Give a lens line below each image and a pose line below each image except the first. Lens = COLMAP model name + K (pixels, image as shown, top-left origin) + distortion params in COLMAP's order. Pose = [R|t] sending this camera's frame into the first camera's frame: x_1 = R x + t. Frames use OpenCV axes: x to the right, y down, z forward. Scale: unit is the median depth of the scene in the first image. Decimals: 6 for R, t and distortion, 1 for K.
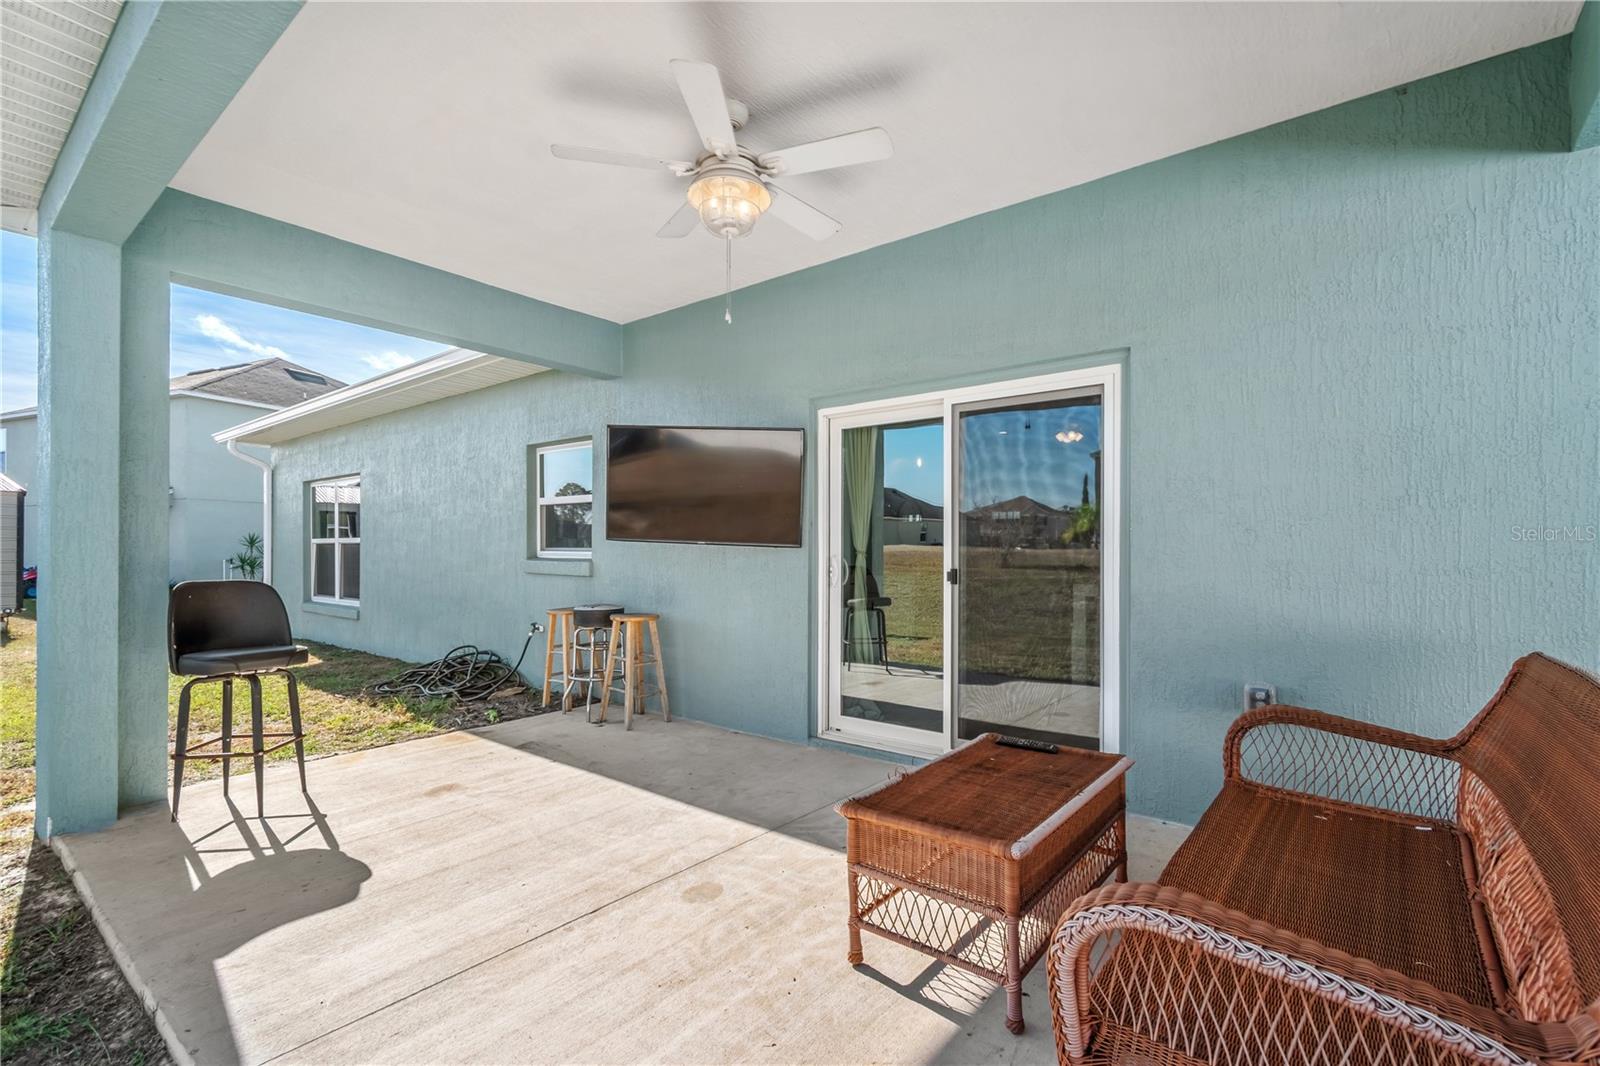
lens RADIAL K [[718.2, 0, 807.0], [0, 718.2, 536.6], [0, 0, 1]] dist [0.004503, -0.001863]
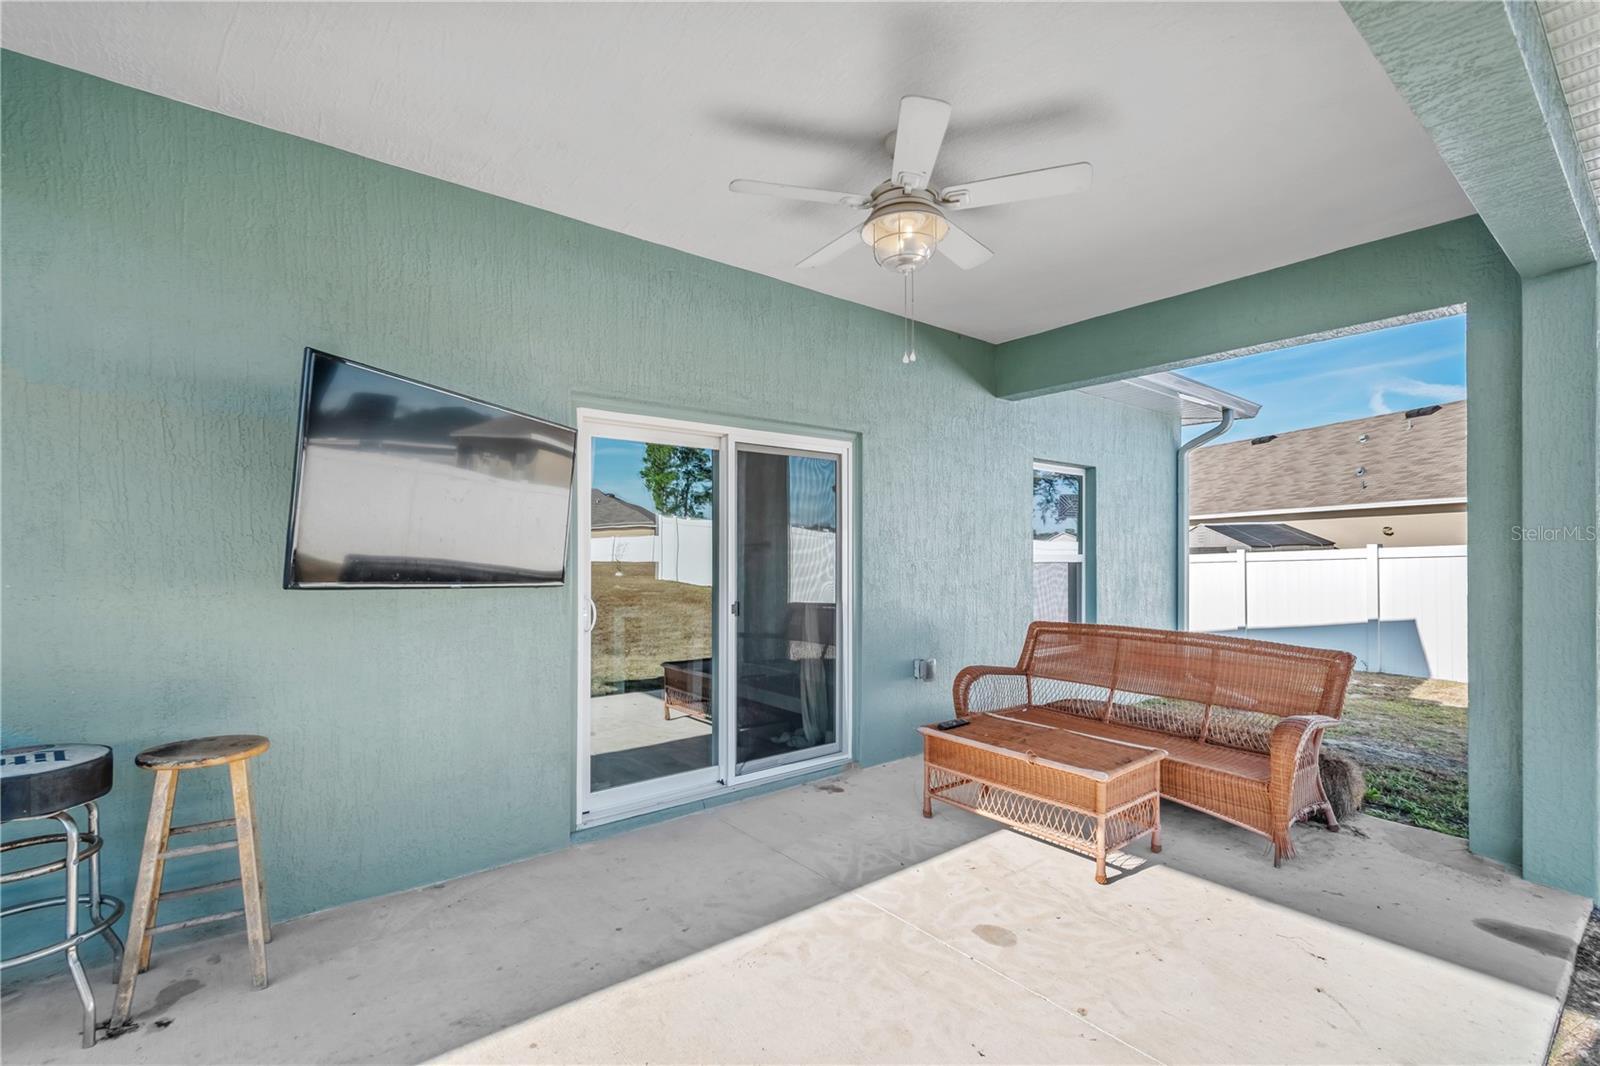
lens RADIAL K [[718.2, 0, 798.1], [0, 718.2, 546.4], [0, 0, 1]] dist [0.004503, -0.001863]
pose [[0.227409, 0.007444, 0.973771, -0.907955], [-0.015856, 0.999867, -0.003941, -0.037593], [-0.973670, -0.014544, 0.227497, 0.787146]]
